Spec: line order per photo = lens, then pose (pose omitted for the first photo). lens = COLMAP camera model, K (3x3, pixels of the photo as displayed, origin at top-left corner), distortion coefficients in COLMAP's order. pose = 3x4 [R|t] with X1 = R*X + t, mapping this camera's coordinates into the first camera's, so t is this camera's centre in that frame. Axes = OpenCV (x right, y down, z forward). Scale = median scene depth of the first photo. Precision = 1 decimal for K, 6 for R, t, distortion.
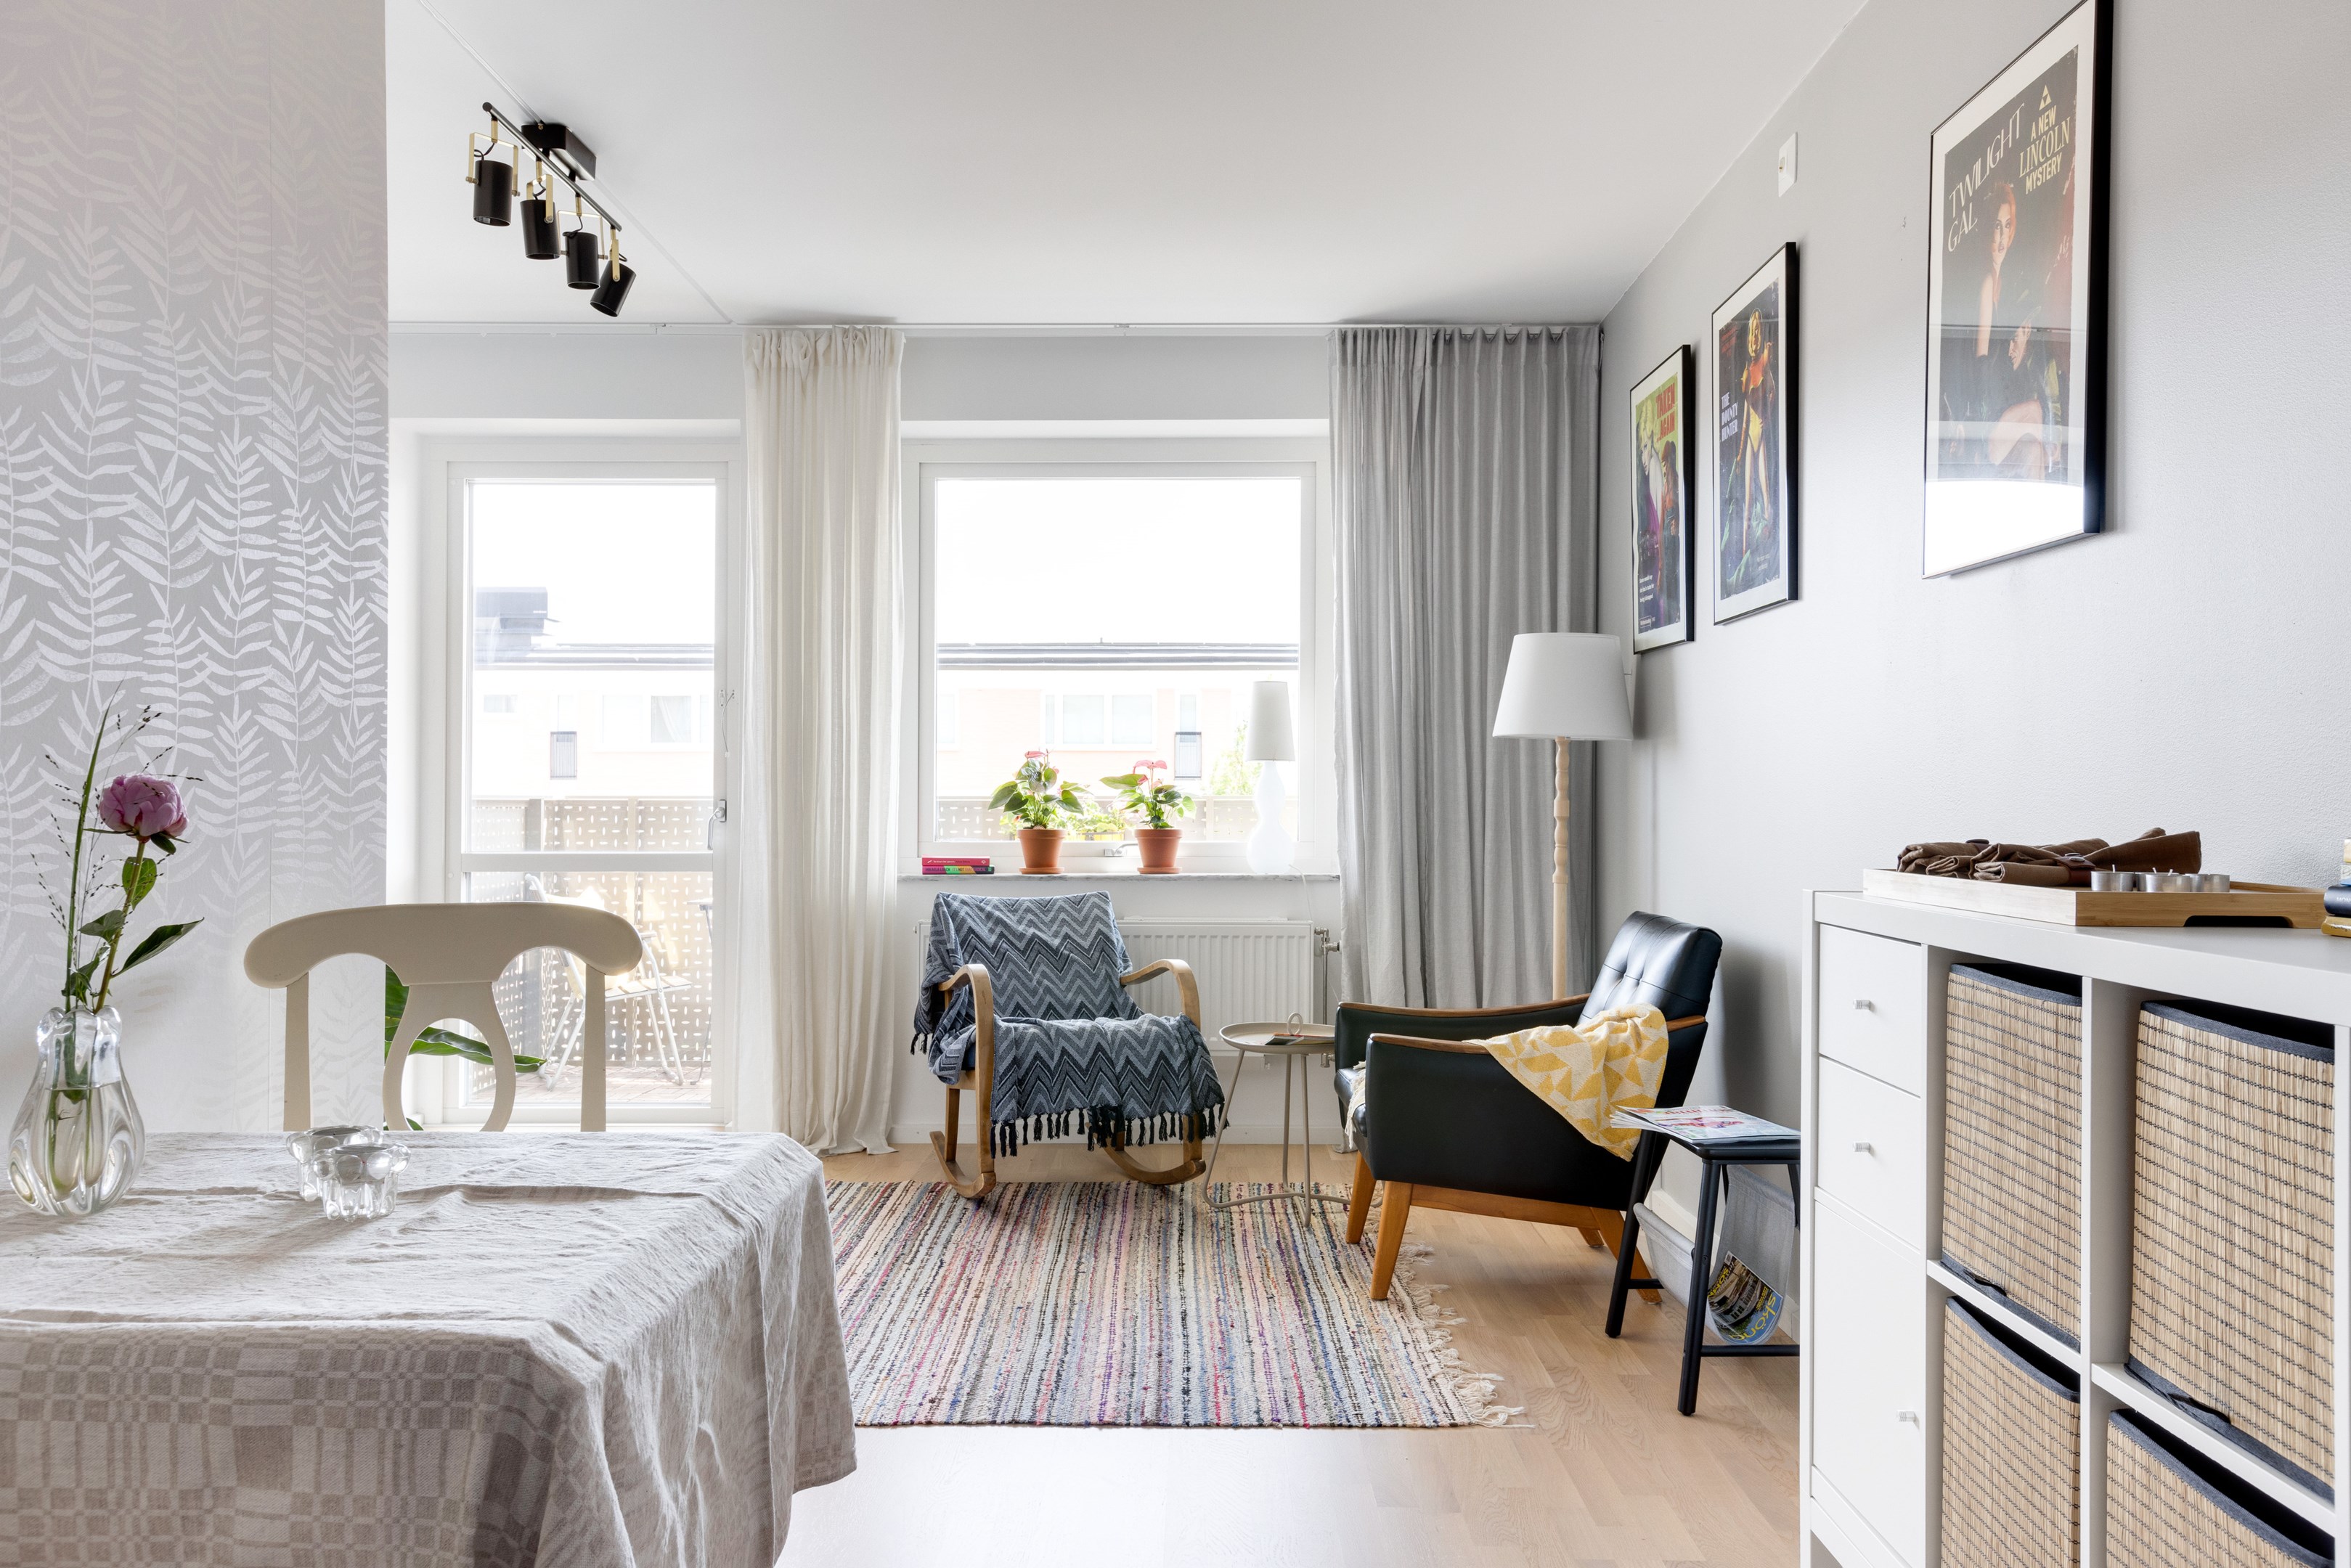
lens RADIAL K [[1843.7, 0, 1182.6], [0, 1843.7, 786.7], [0, 0, 1]] dist [-0.000807, -0.003351]
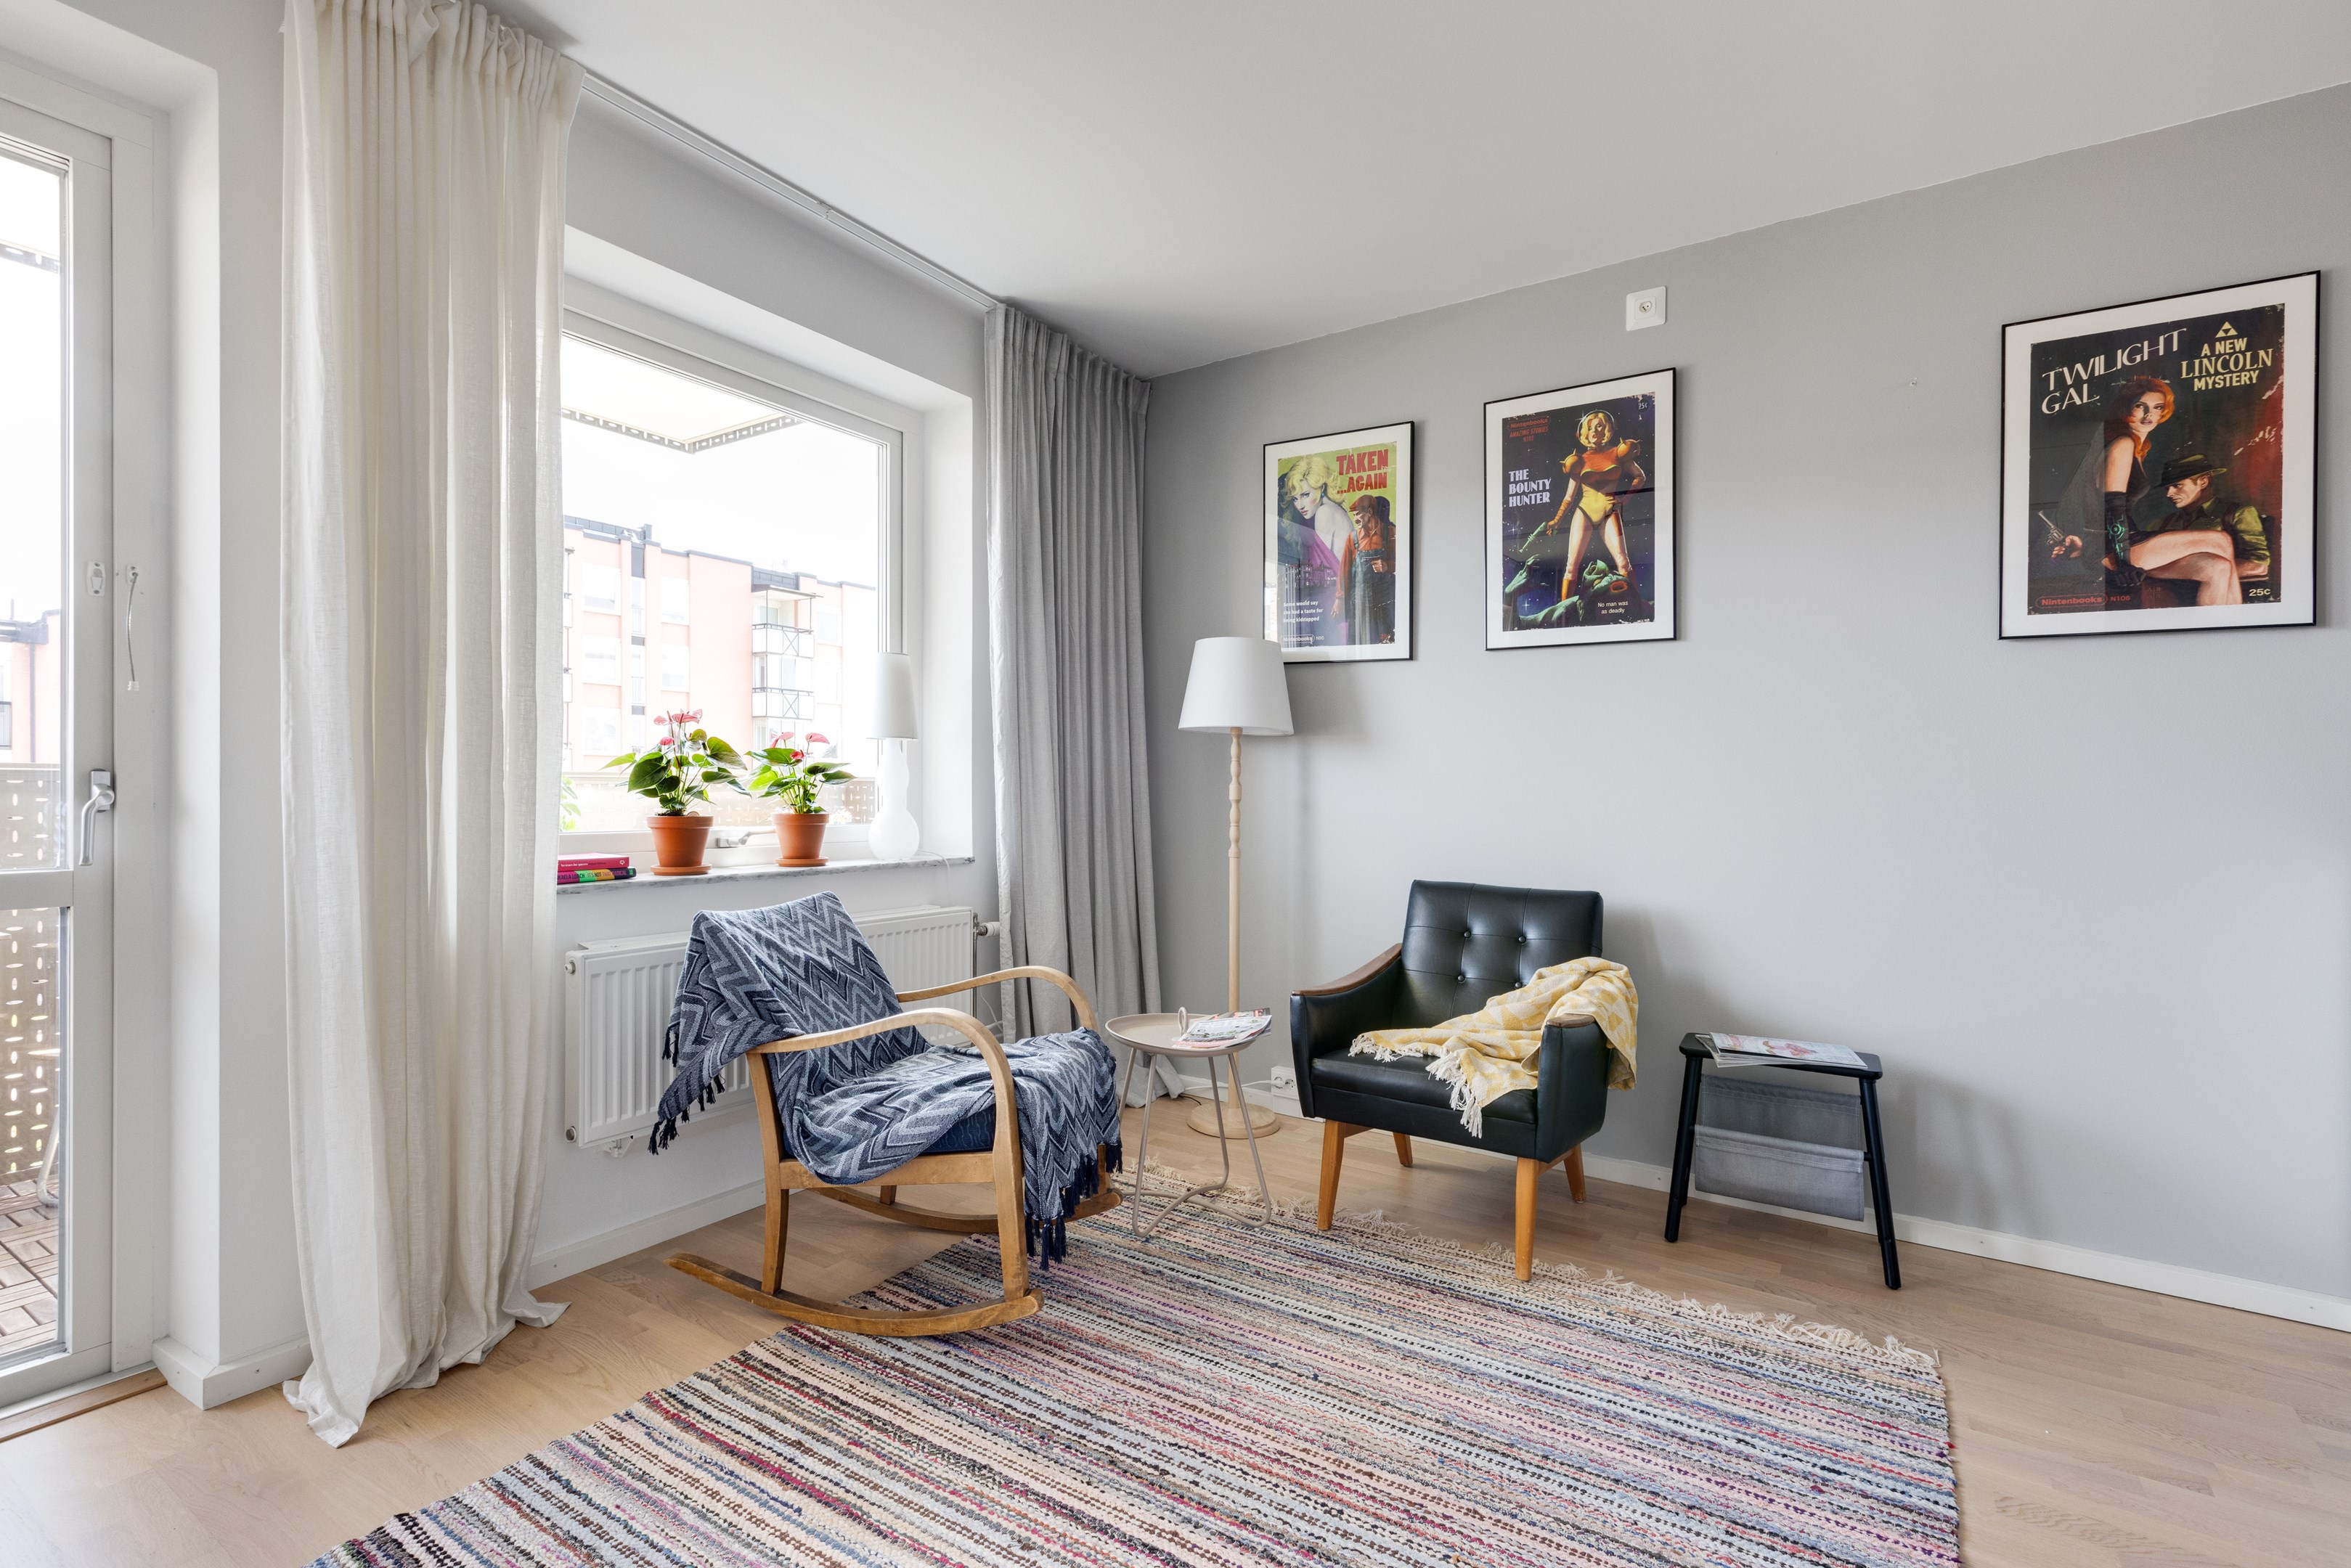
lens RADIAL K [[1144.0, 0, 1079.7], [0, 1144.0, 781.5], [0, 0, 1]] dist [0.006464, 0.000742]
pose [[0.535202, 0.009707, 0.844668, -0.423643], [-0.019328, 0.999813, 0.000757, 0.005664], [-0.844503, -0.016731, 0.535290, 0.657818]]
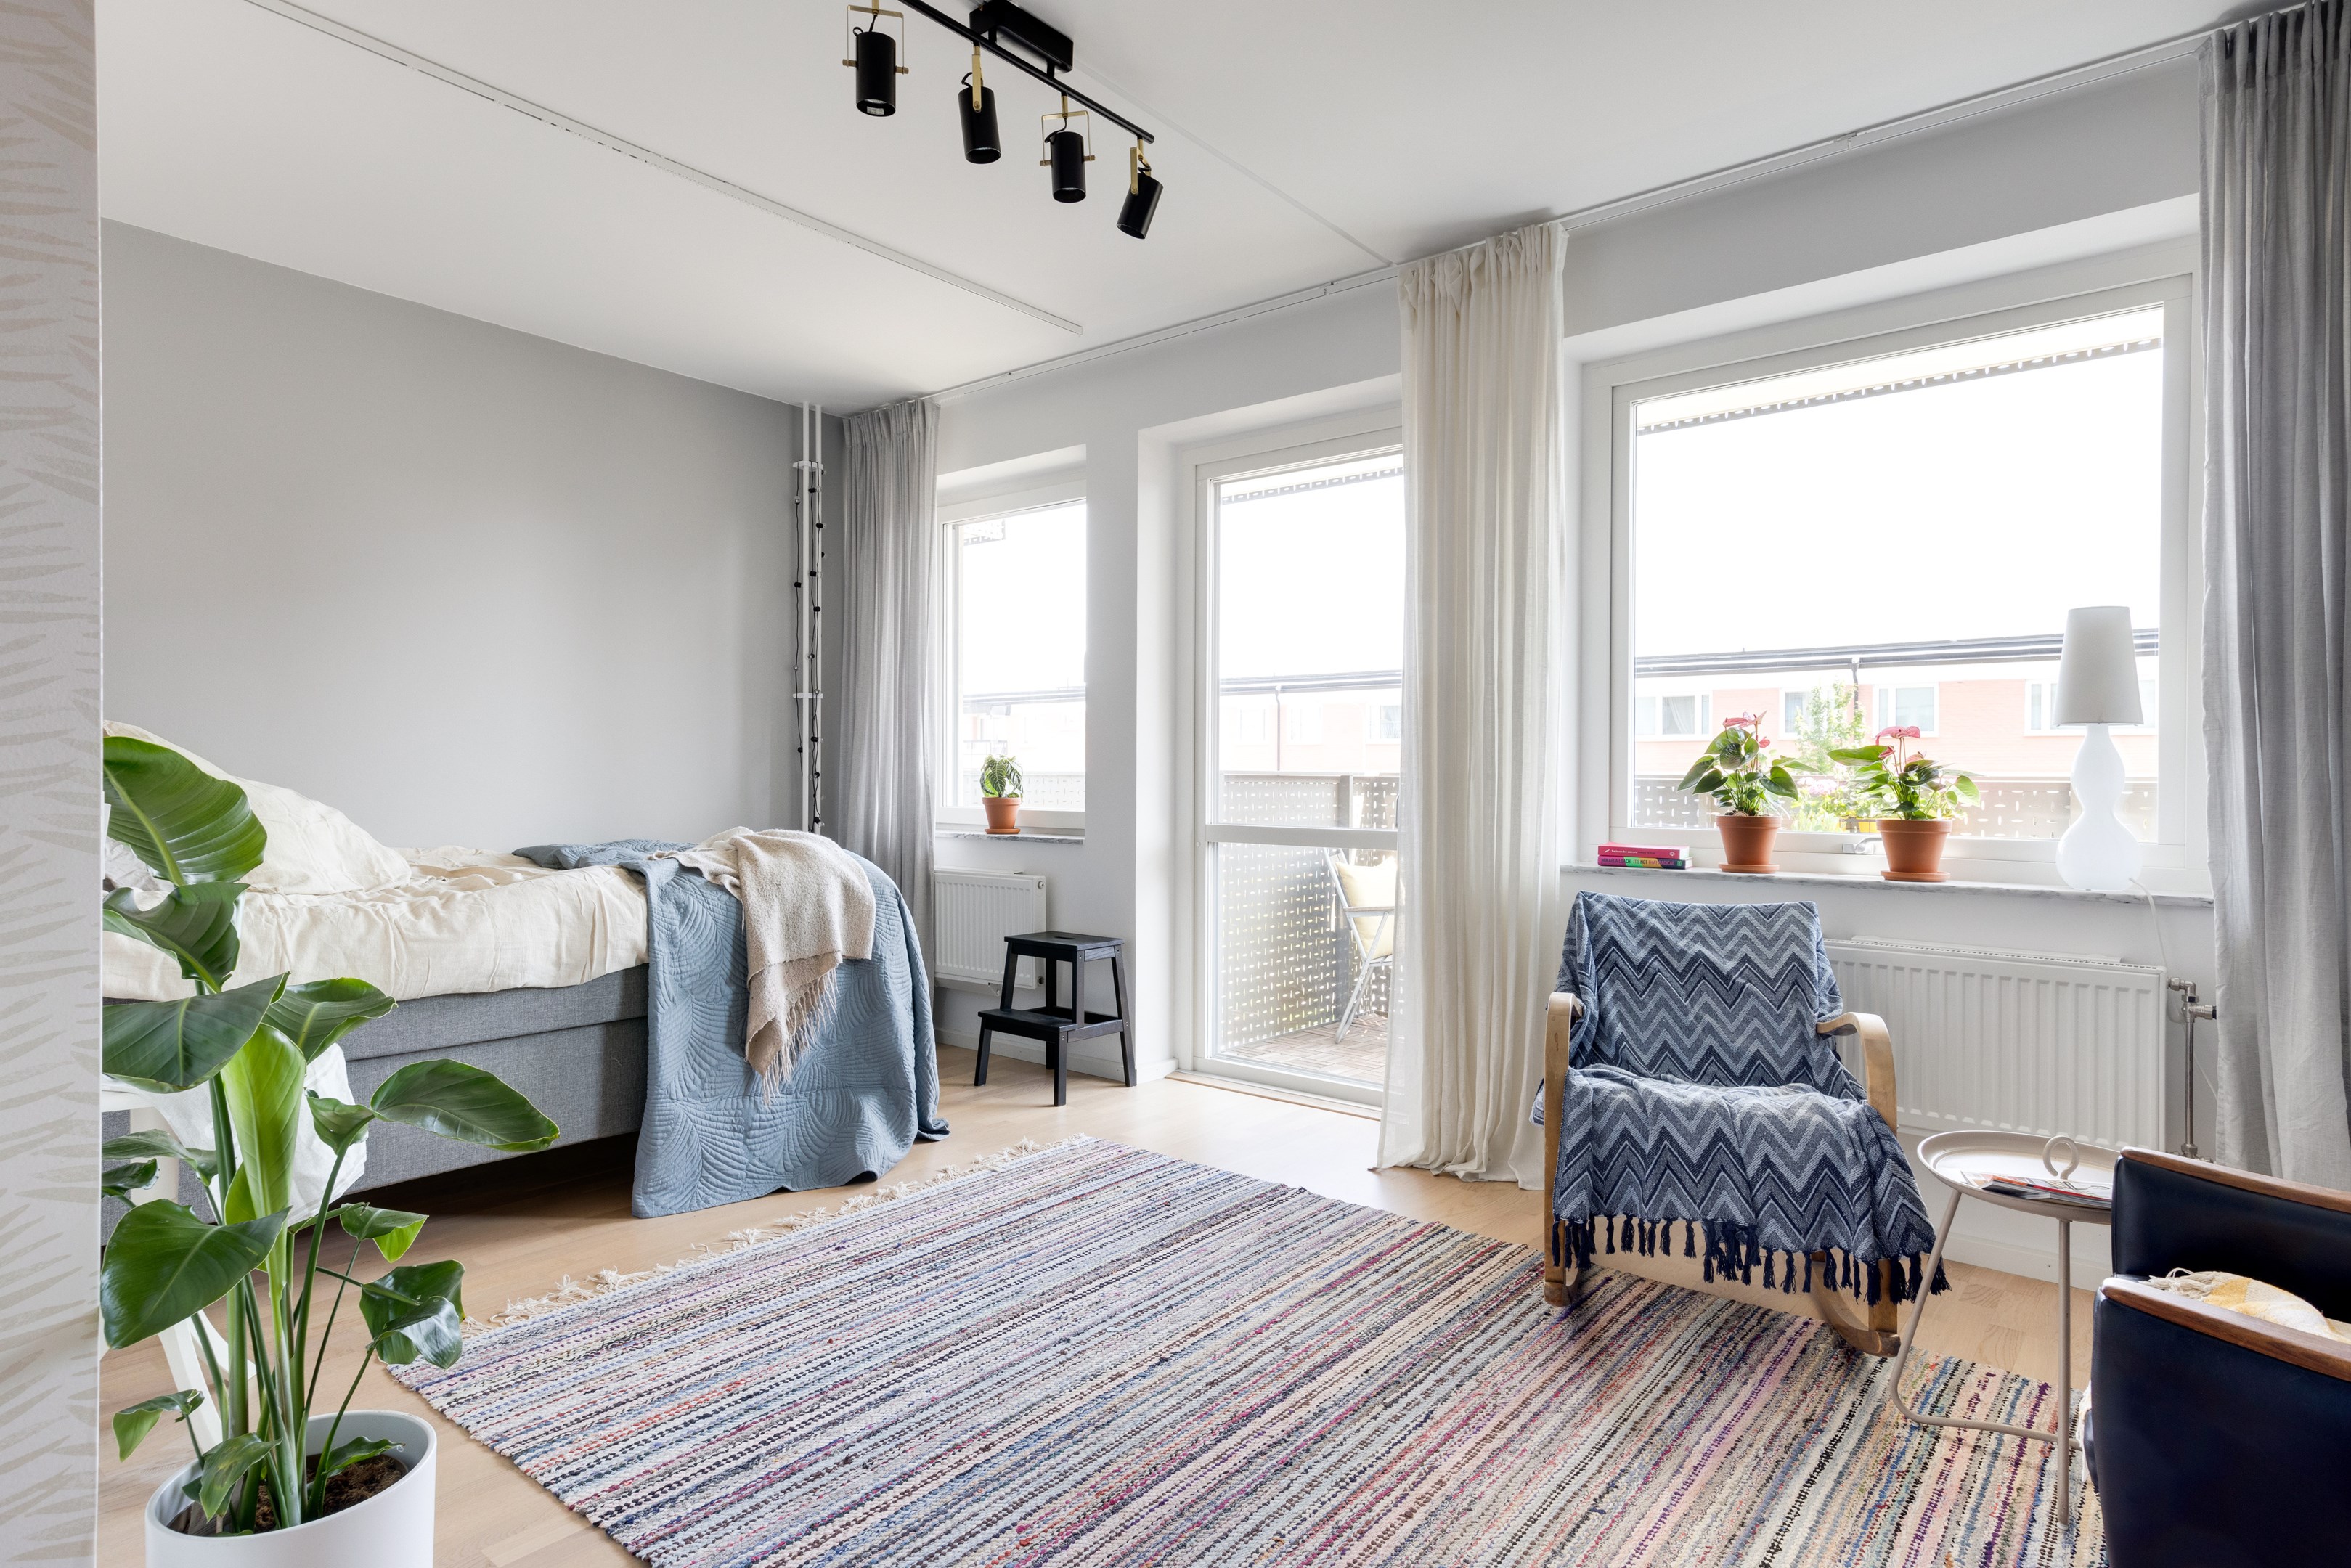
lens RADIAL K [[1323.5, 0, 1191.6], [0, 1323.5, 769.4], [0, 0, 1]] dist [0.022592, -0.003362]
pose [[0.786498, 0.002609, -0.617587, 0.096236], [-0.002936, 0.999996, 0.000486, 0.003712], [0.617586, 0.001431, 0.786502, 0.435130]]
